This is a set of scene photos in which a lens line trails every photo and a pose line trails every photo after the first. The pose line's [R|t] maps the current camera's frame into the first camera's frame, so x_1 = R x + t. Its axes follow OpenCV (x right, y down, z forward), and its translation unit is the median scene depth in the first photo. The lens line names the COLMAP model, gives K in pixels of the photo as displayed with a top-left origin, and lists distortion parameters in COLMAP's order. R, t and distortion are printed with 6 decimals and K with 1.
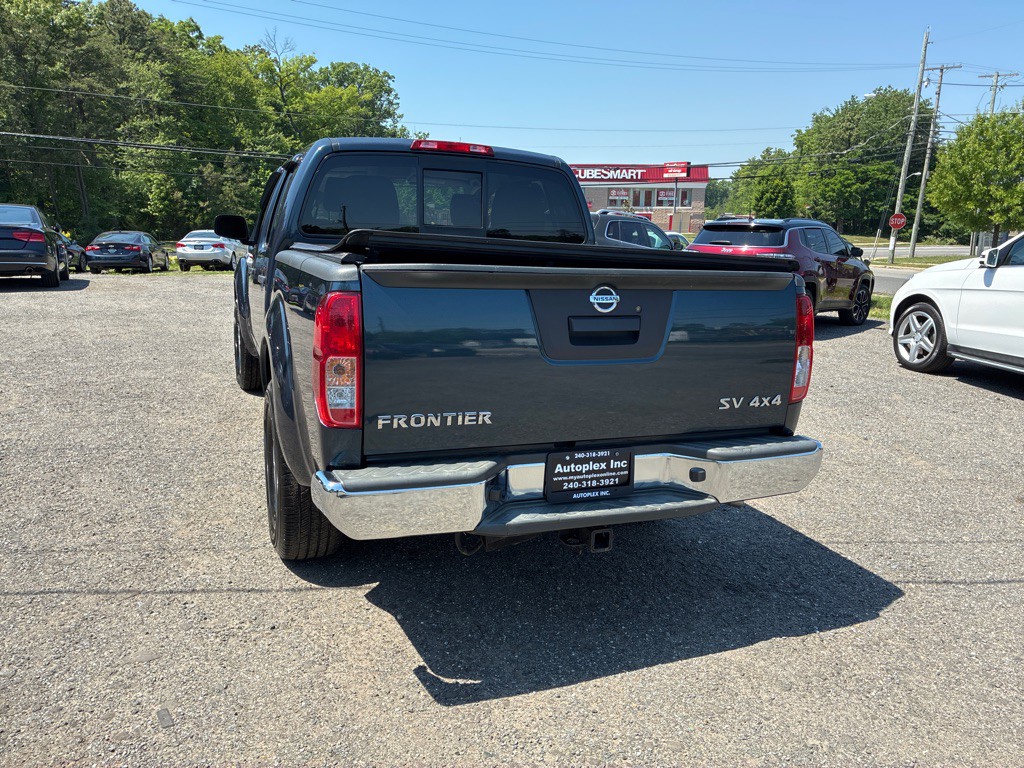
lens RADIAL K [[776.6, 0, 514.8], [0, 776.6, 385.5], [0, 0, 1]] dist [0.040544, -0.046576]
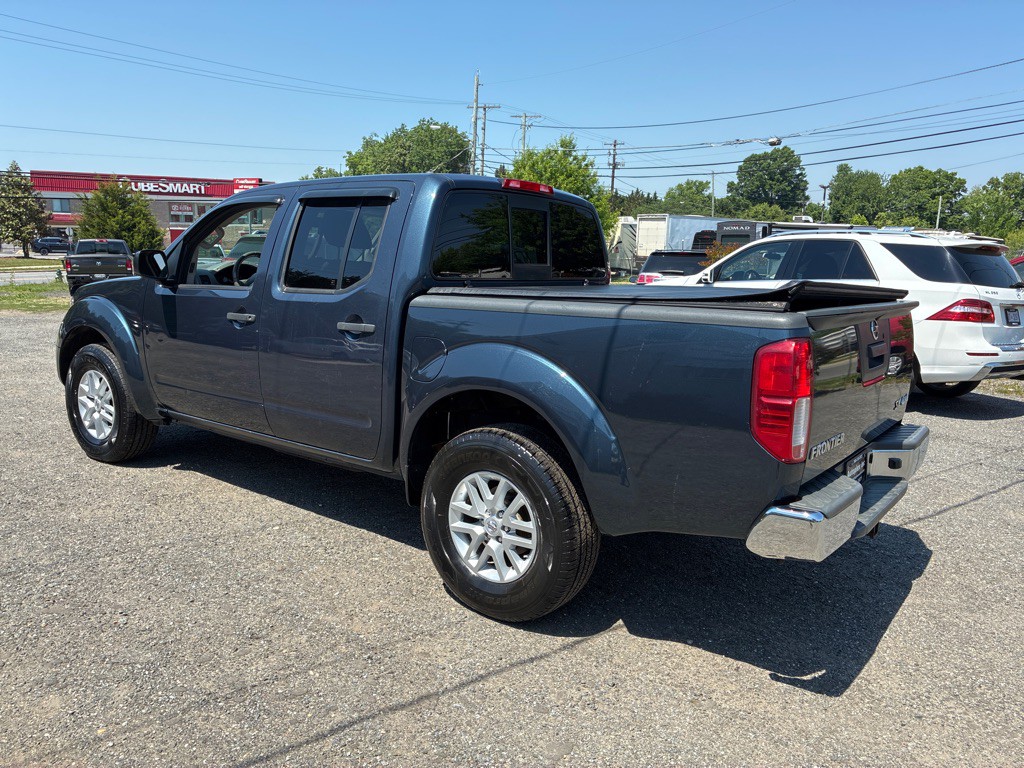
lens RADIAL K [[776.6, 0, 514.8], [0, 776.6, 385.5], [0, 0, 1]] dist [0.040544, -0.046576]
pose [[0.854728, -0.097100, 0.509914, -0.620326], [0.107592, 0.994155, 0.008964, -0.056944], [-0.507804, 0.047201, 0.860179, 0.151469]]
